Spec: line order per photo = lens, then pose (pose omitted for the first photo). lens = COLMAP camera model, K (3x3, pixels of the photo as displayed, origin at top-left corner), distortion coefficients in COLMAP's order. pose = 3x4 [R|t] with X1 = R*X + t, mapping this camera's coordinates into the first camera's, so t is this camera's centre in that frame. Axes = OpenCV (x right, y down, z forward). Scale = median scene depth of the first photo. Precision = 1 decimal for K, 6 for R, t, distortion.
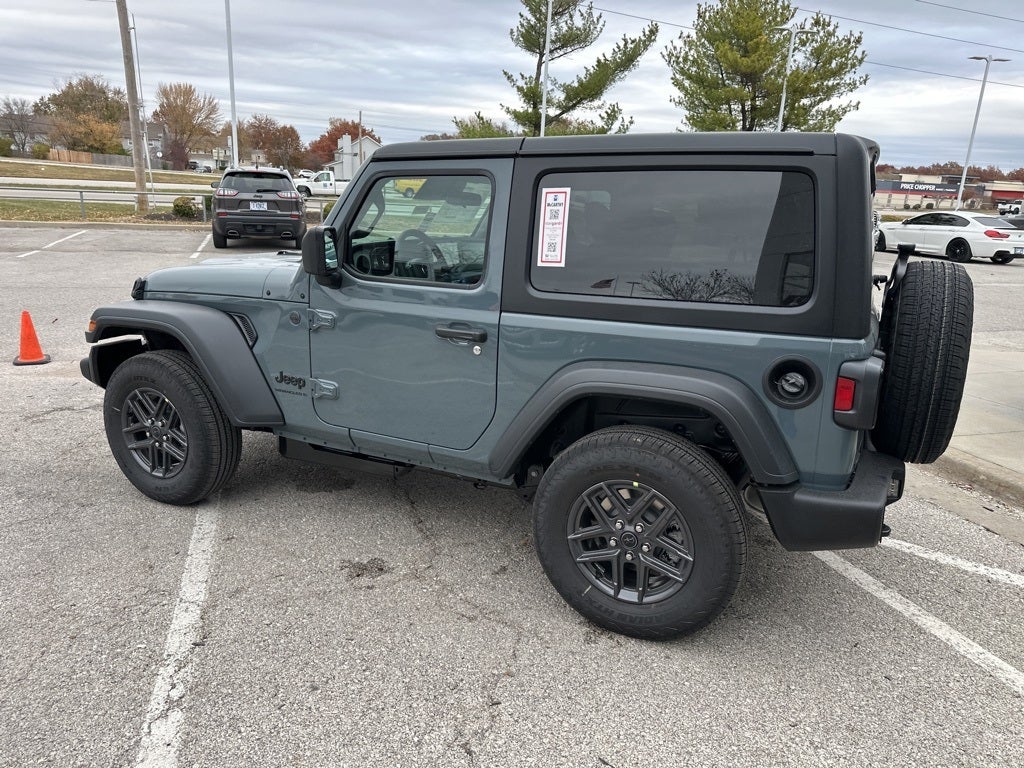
lens RADIAL K [[720.5, 0, 511.1], [0, 720.5, 385.3], [0, 0, 1]] dist [0.031597, -0.036012]
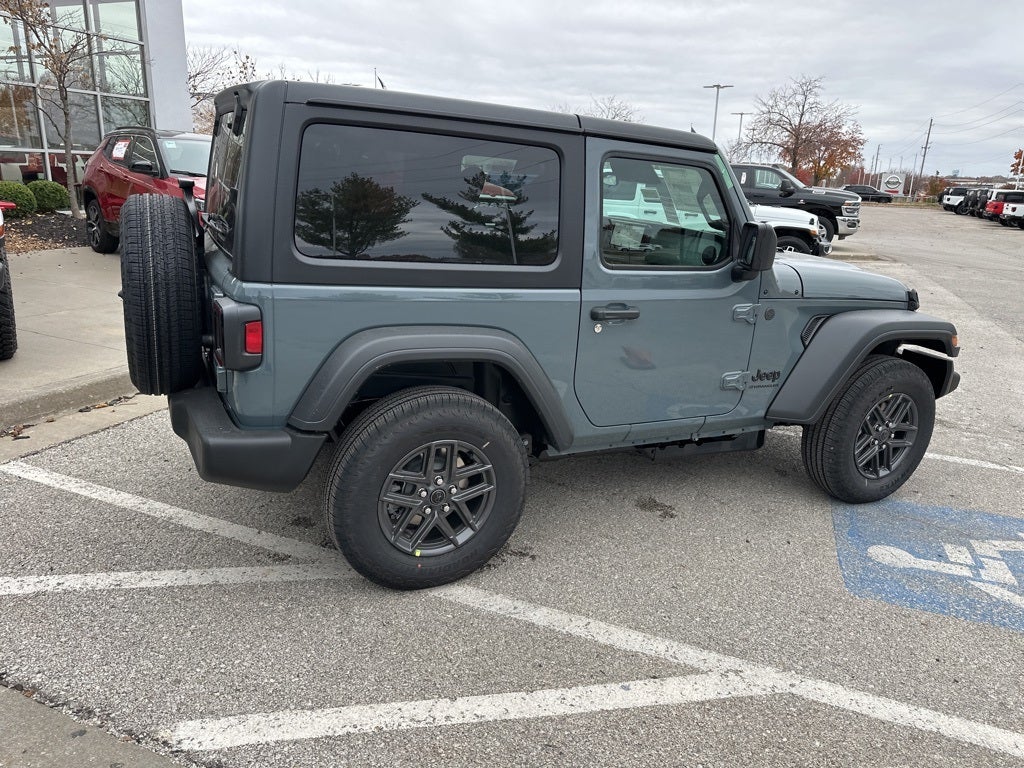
lens RADIAL K [[720.5, 0, 509.0], [0, 720.5, 375.9], [0, 0, 1]] dist [0.031597, -0.036012]
pose [[-0.619705, 0.139735, -0.772295, 0.934817], [-0.279104, 0.880460, 0.383264, -0.400281], [0.733531, 0.453061, -0.506624, 1.694055]]
